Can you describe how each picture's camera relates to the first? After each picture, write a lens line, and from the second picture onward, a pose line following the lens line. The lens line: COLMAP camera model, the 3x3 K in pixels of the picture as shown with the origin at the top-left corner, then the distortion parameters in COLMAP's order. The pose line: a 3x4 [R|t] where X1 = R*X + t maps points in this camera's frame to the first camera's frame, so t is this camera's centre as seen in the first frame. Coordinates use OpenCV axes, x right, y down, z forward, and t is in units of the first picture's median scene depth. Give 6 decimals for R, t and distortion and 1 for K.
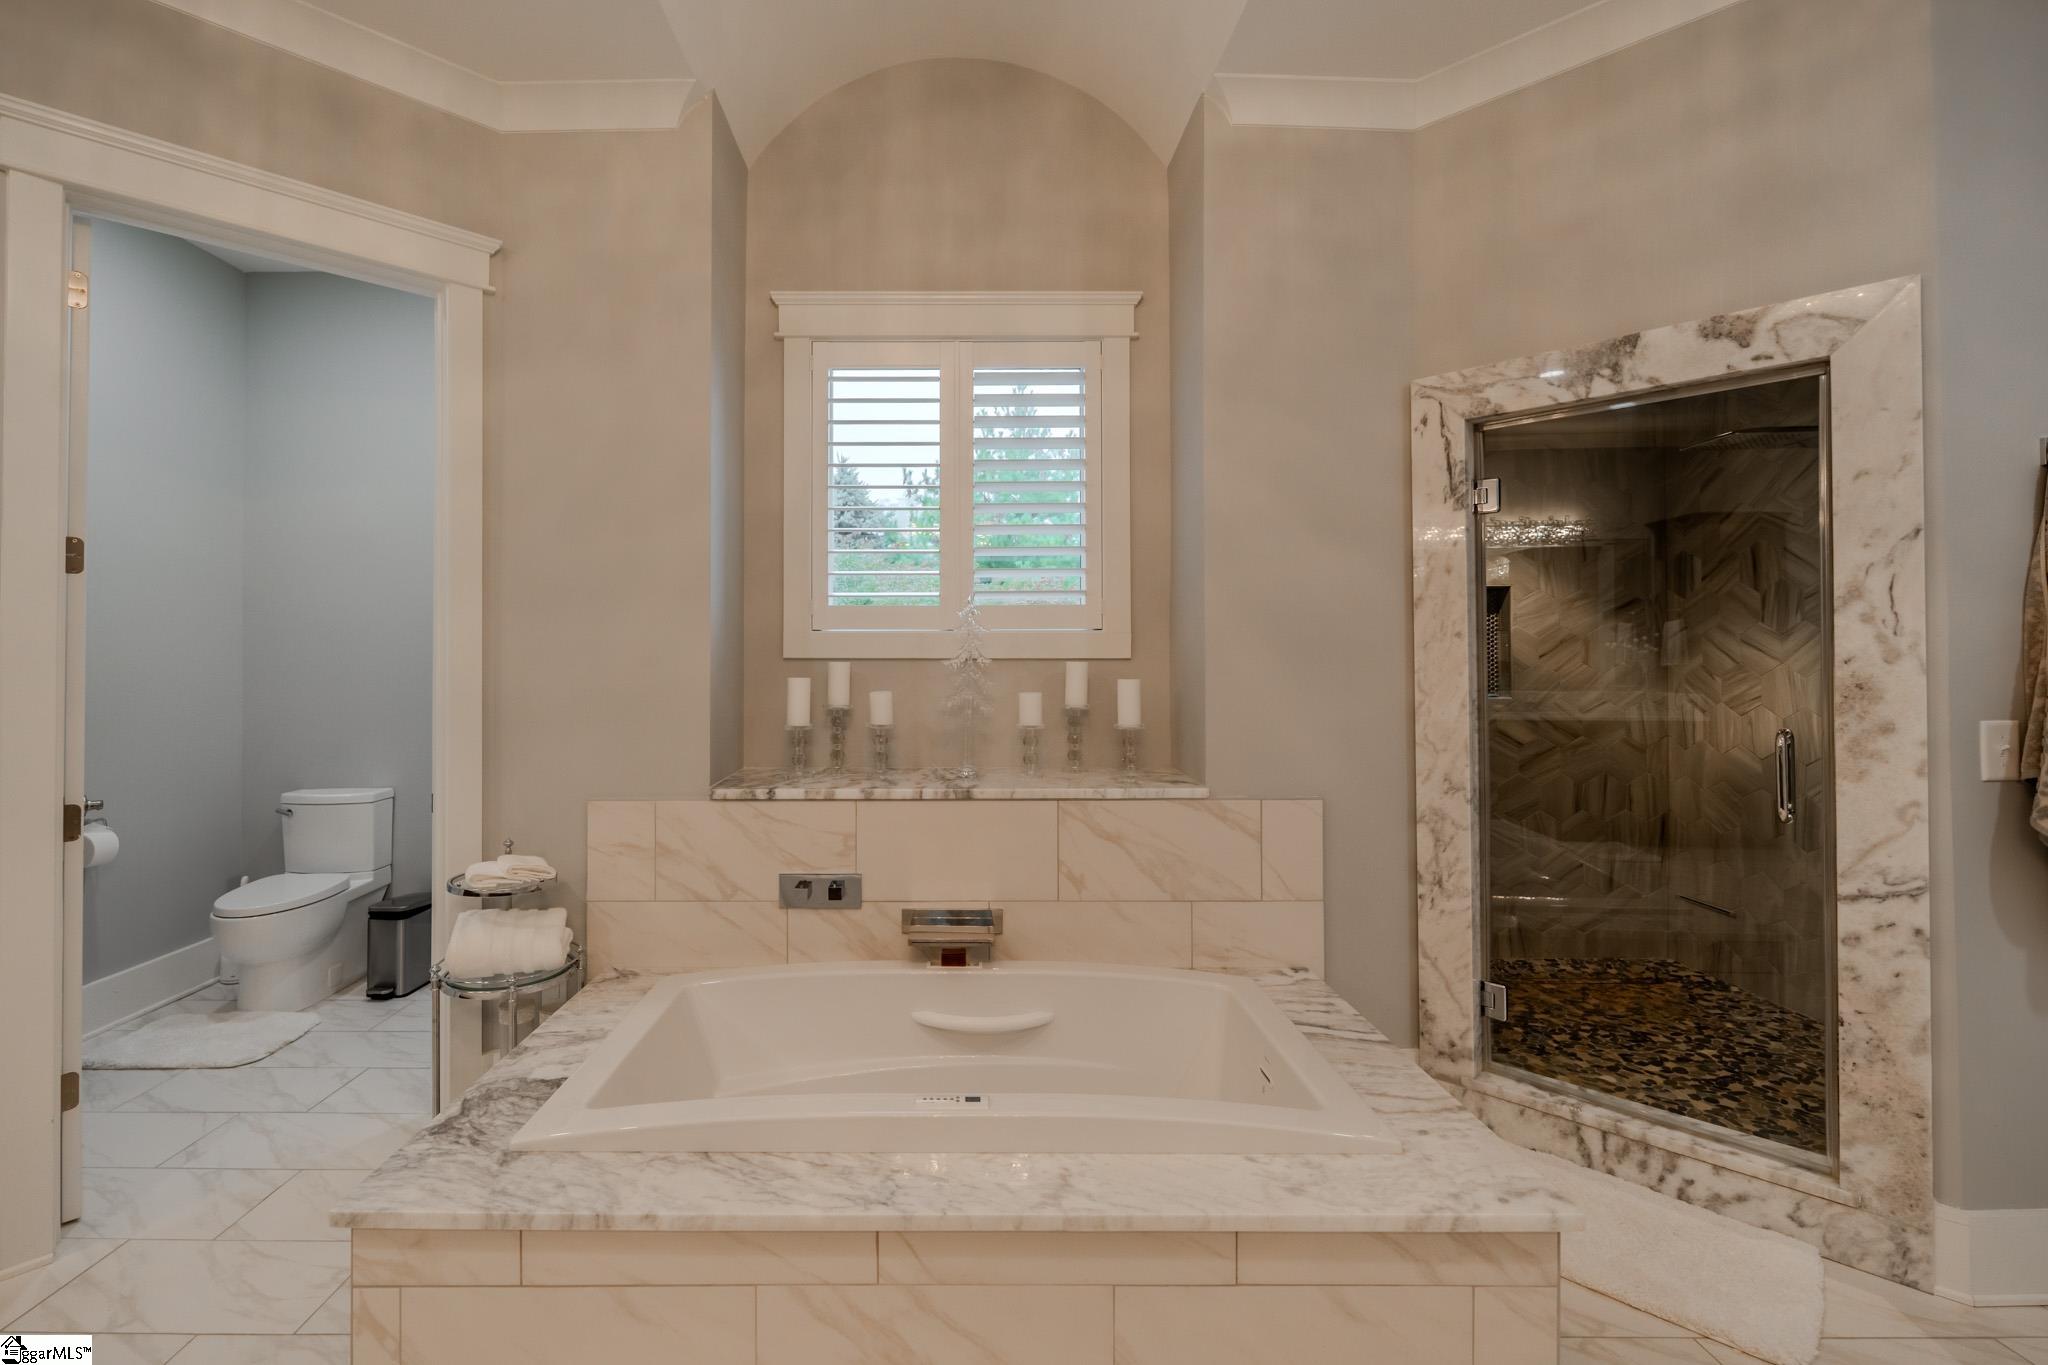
lens RADIAL K [[907.8, 0, 1030.3], [0, 907.8, 644.7], [0, 0, 1]] dist [-0.000487, -0.000117]
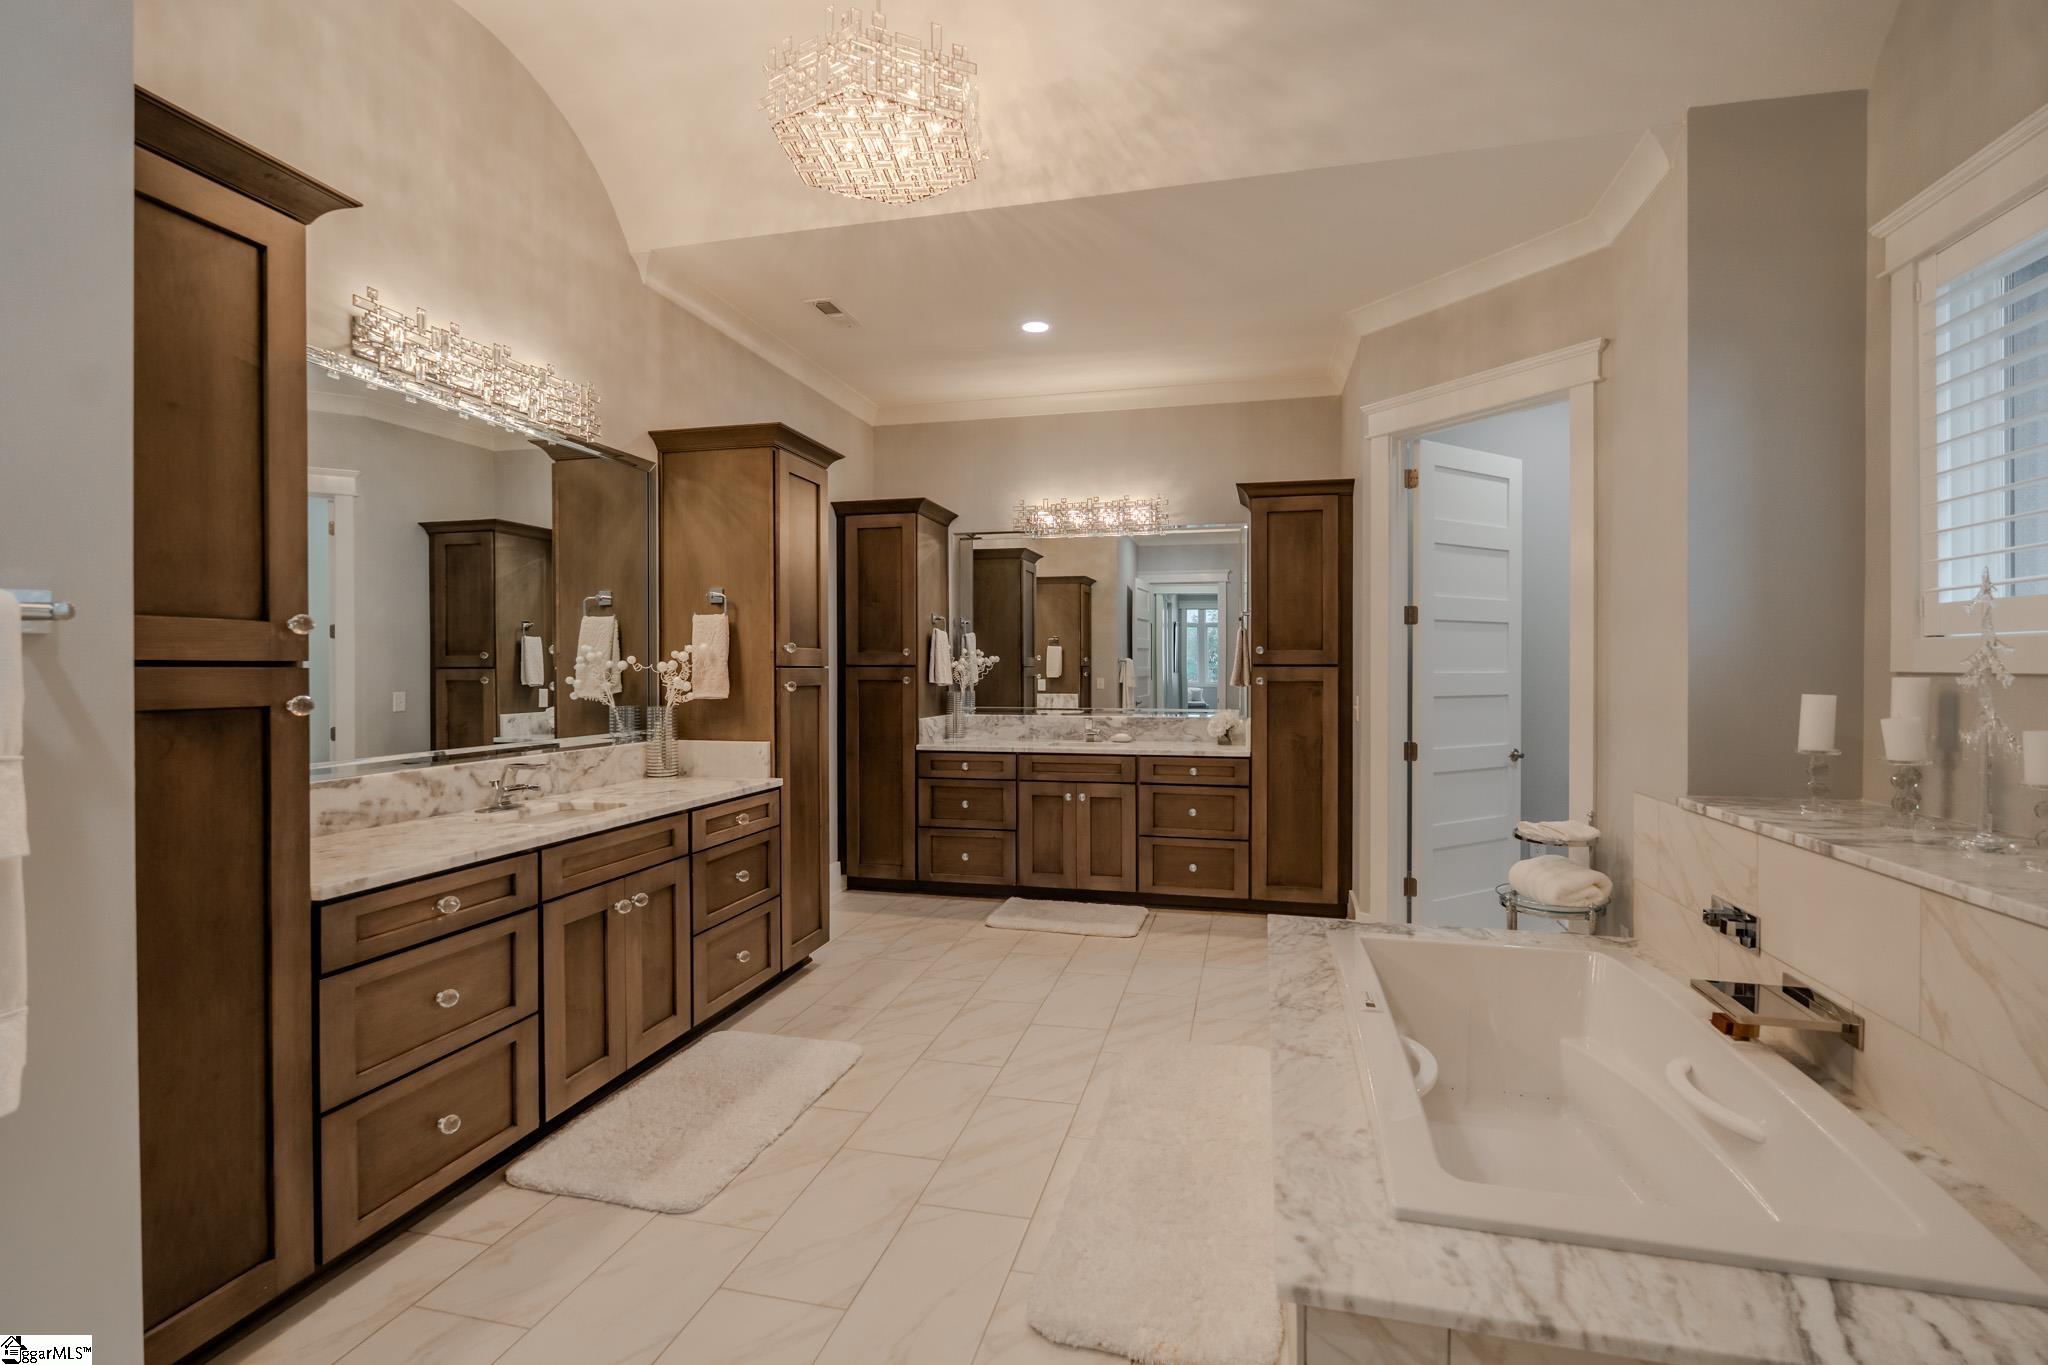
lens RADIAL K [[951.5, 0, 1015.2], [0, 951.5, 677.3], [0, 0, 1]] dist [0.000711, 0.000066]
pose [[-0.275231, 0.010568, -0.961320, 0.891233], [0.010520, 0.999913, 0.007981, 0.005921], [0.961321, -0.007917, -0.275318, 0.566418]]
